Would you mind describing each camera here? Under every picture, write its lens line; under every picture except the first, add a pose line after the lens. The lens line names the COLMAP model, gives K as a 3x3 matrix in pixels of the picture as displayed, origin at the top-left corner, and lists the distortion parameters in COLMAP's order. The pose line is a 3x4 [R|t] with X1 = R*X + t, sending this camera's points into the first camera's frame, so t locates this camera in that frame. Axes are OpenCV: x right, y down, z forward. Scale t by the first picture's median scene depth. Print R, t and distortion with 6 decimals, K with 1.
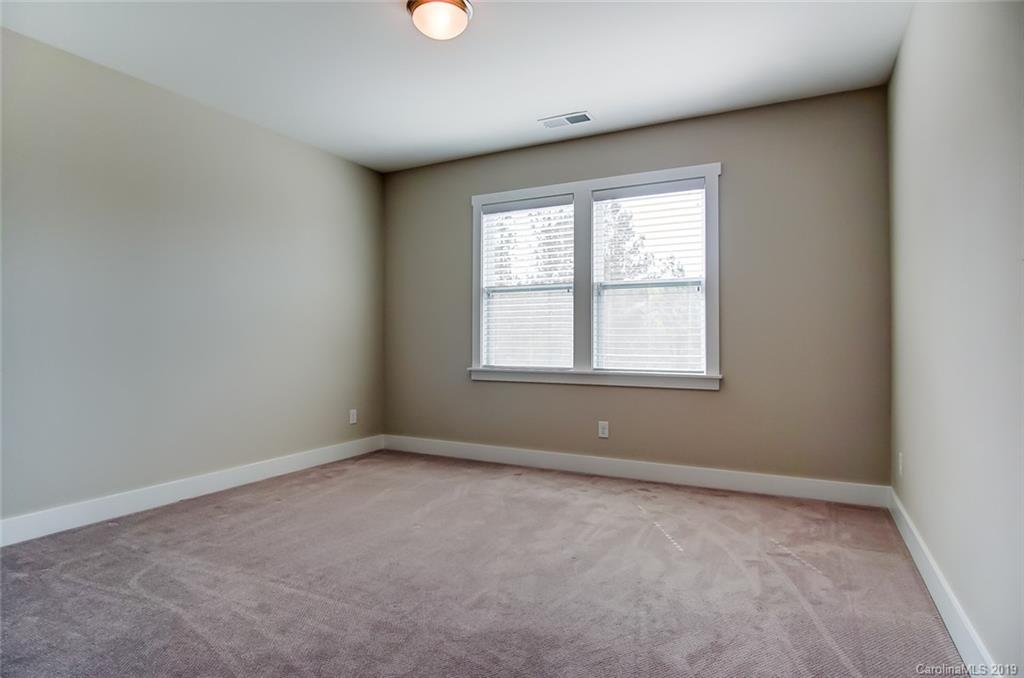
lens RADIAL K [[561.8, 0, 531.9], [0, 561.8, 337.2], [0, 0, 1]] dist [-0.028280, -0.001189]
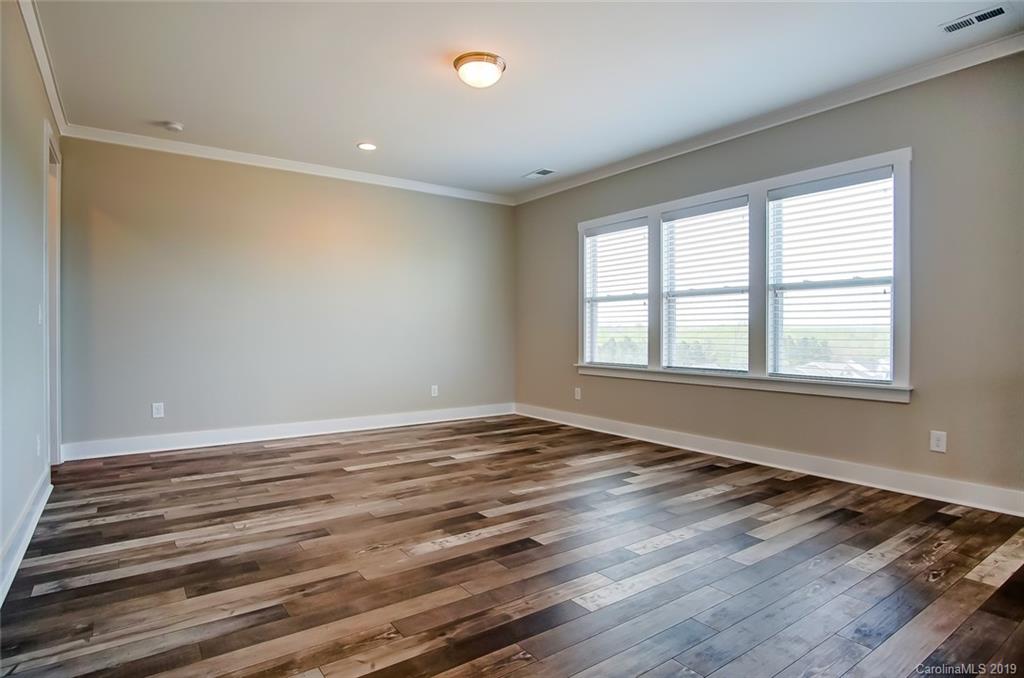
lens RADIAL K [[561.8, 0, 508.8], [0, 561.8, 335.0], [0, 0, 1]] dist [-0.028280, -0.001189]
pose [[0.884408, 0.010072, -0.466605, 0.168432], [-0.012470, 0.999920, -0.002053, -0.002394], [0.466547, 0.007634, 0.884463, -0.070440]]
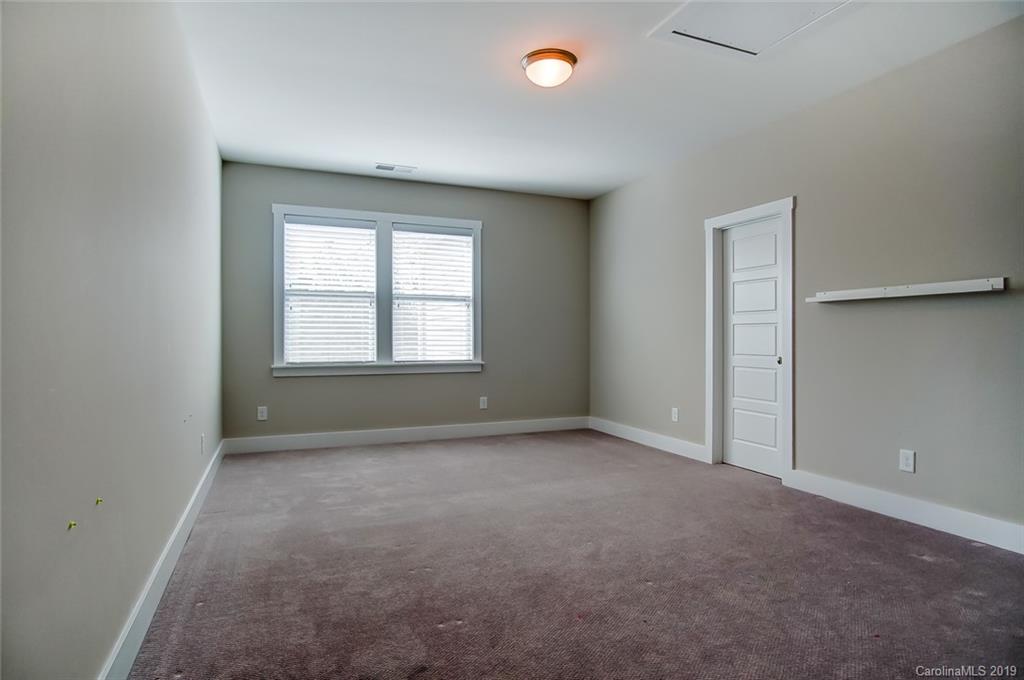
lens RADIAL K [[413.7, 0, 501.4], [0, 413.7, 337.2], [0, 0, 1]] dist [-0.002601, -0.000014]
pose [[0.713978, -0.002382, 0.700164, -0.384896], [-0.004051, 0.999963, 0.007532, -0.006505], [-0.700157, -0.008214, 0.713942, 0.149659]]
